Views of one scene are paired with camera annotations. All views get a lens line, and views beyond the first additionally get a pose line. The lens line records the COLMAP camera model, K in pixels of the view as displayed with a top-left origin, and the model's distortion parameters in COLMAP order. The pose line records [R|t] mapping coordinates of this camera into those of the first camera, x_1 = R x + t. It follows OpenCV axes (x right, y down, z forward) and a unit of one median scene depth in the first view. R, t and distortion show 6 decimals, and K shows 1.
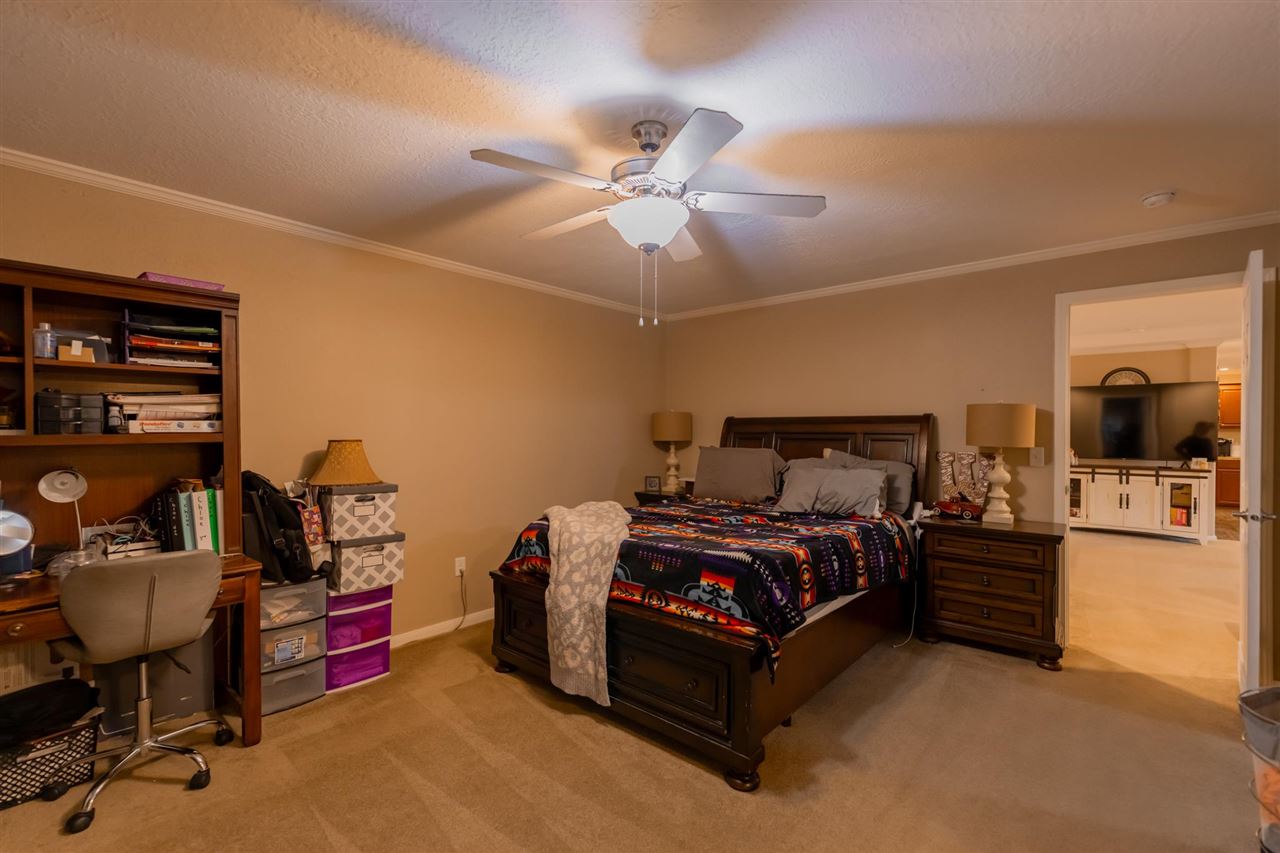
lens RADIAL K [[553.8, 0, 643.2], [0, 553.8, 433.8], [0, 0, 1]] dist [0.000439, 0.000262]
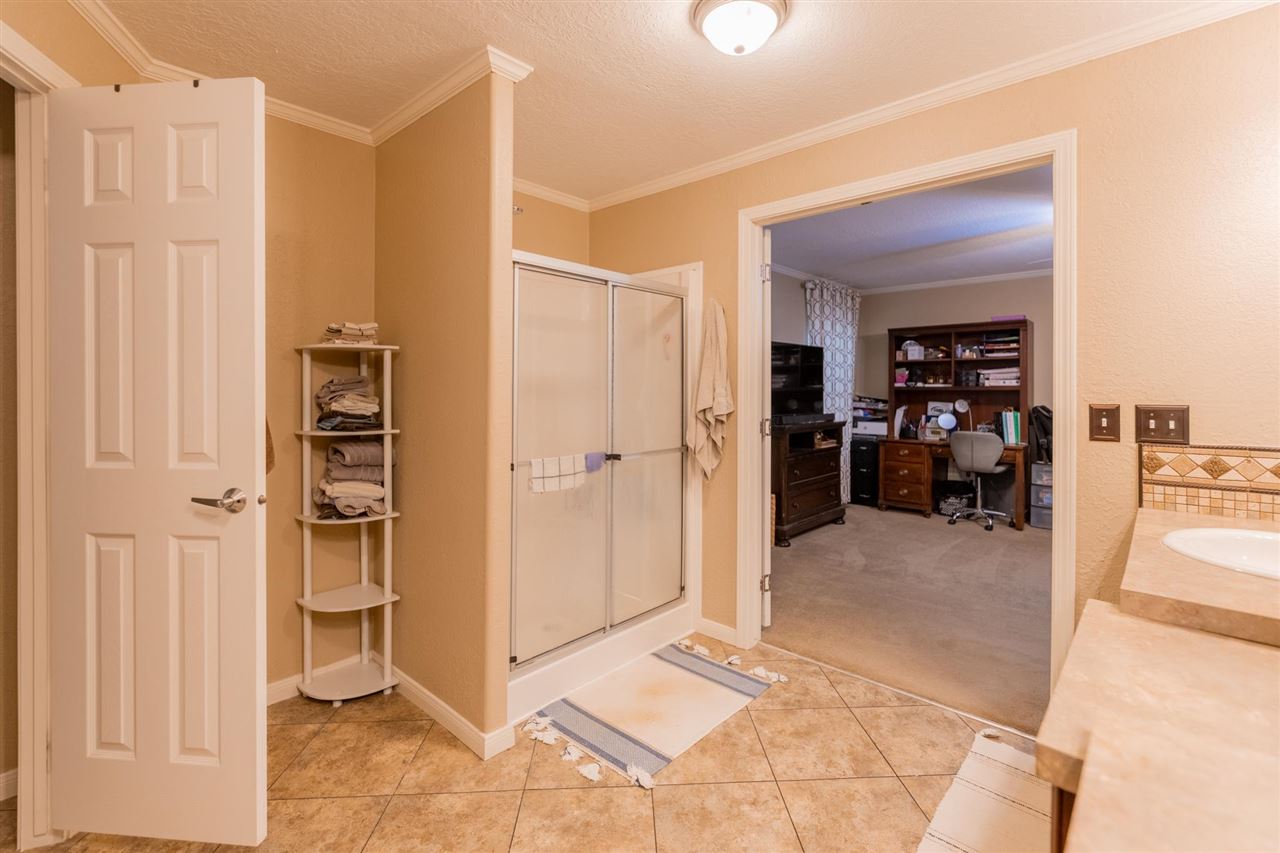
lens RADIAL K [[565.1, 0, 647.6], [0, 565.1, 386.6], [0, 0, 1]] dist [-0.000358, 0.000003]
pose [[-0.025697, -0.005870, -0.999653, 1.295961], [-0.005626, 0.999968, -0.005727, 0.020255], [0.999654, 0.005477, -0.025729, -0.329517]]
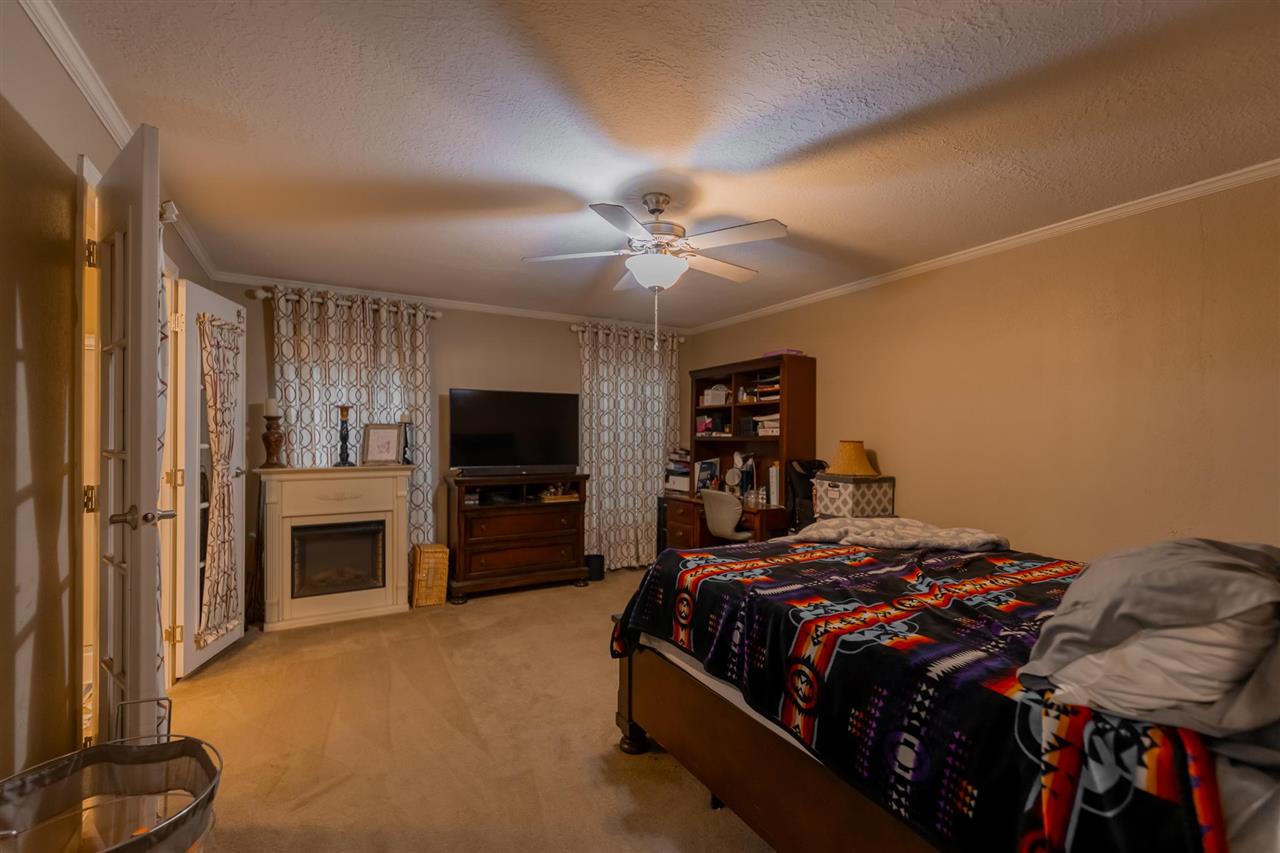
lens RADIAL K [[564.4, 0, 640.0], [0, 564.4, 426.5], [0, 0, 1]] dist [0.000558, 0.000113]
pose [[-0.321464, -0.021768, -0.946672, 0.958015], [-0.006520, 0.999763, -0.020775, 0.009138], [0.946899, -0.000507, -0.321530, 1.045726]]
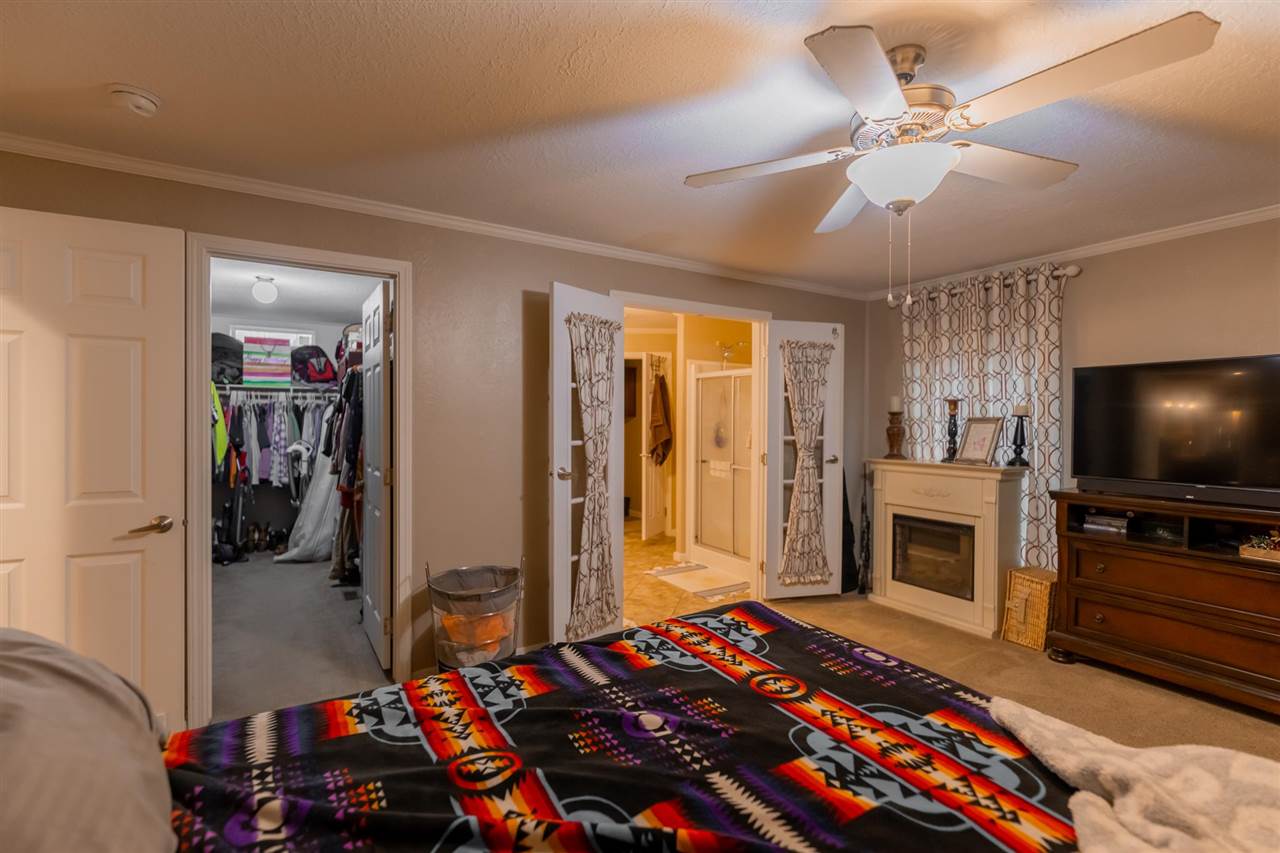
lens RADIAL K [[554.3, 0, 635.7], [0, 554.3, 416.0], [0, 0, 1]] dist [-0.001089, -0.000020]
pose [[-0.953976, -0.002763, 0.299869, 0.100608], [-0.003064, 0.999995, -0.000534, -0.027308], [-0.299866, -0.001428, -0.953980, 1.419214]]
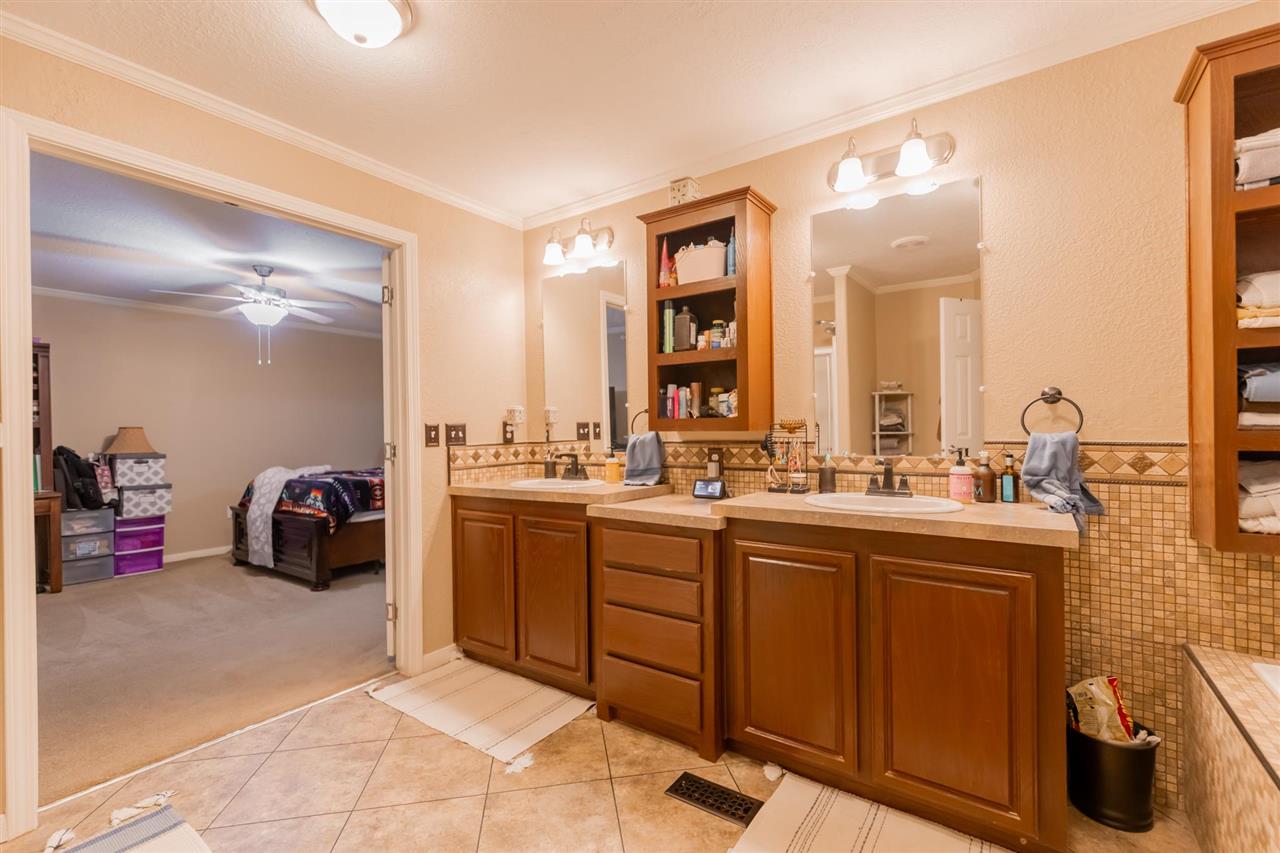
lens RADIAL K [[557.6, 0, 646.3], [0, 557.6, 428.9], [0, 0, 1]] dist [0.001224, 0.000316]
pose [[0.994881, -0.018080, 0.099425, 0.889935], [0.018870, 0.999797, -0.007013, 0.061192], [-0.099278, 0.008853, 0.995020, -0.867666]]
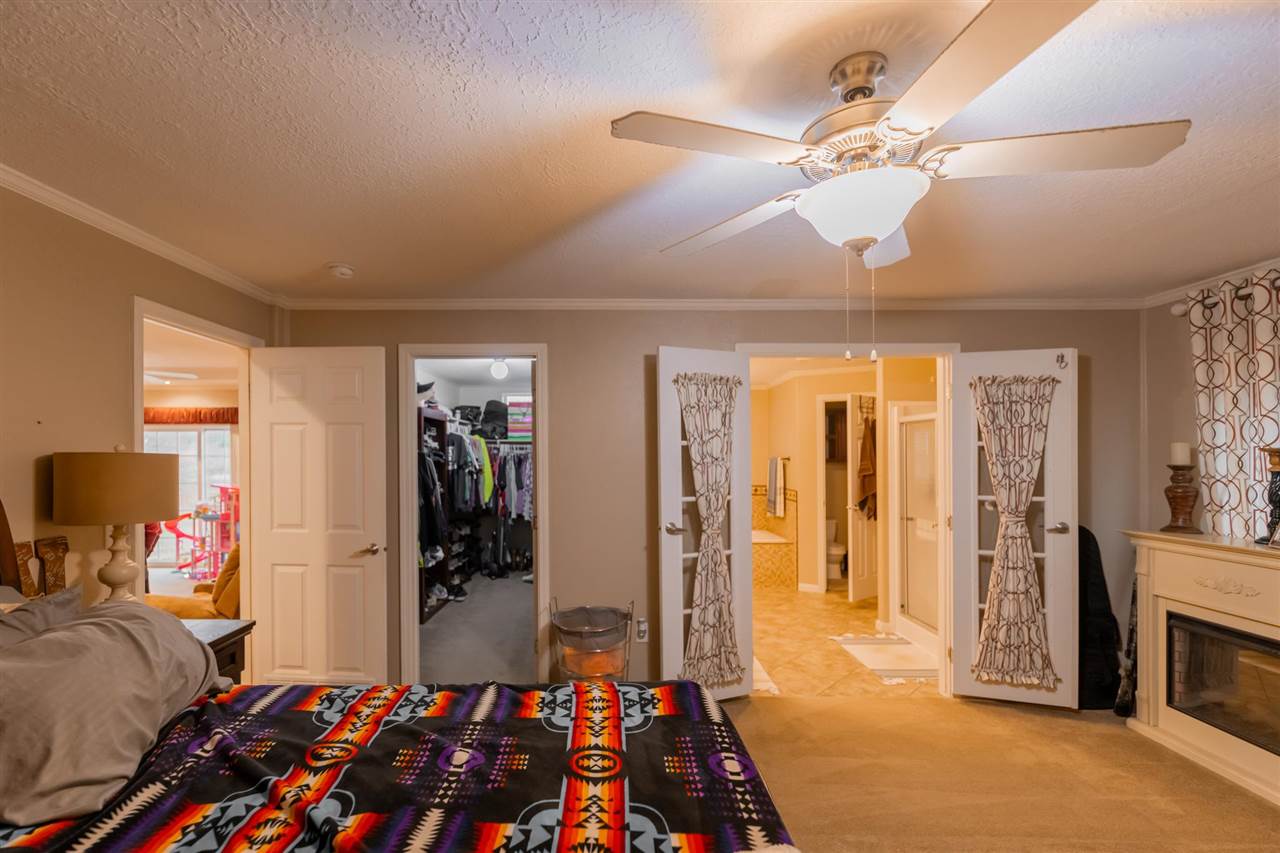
lens RADIAL K [[558.5, 0, 619.6], [0, 558.5, 451.0], [0, 0, 1]] dist [0.000996, 0.000294]
pose [[-0.662869, 0.006657, 0.748706, -0.229534], [0.003005, 0.999976, -0.006230, -0.066993], [-0.748730, -0.001880, -0.662873, 1.258445]]
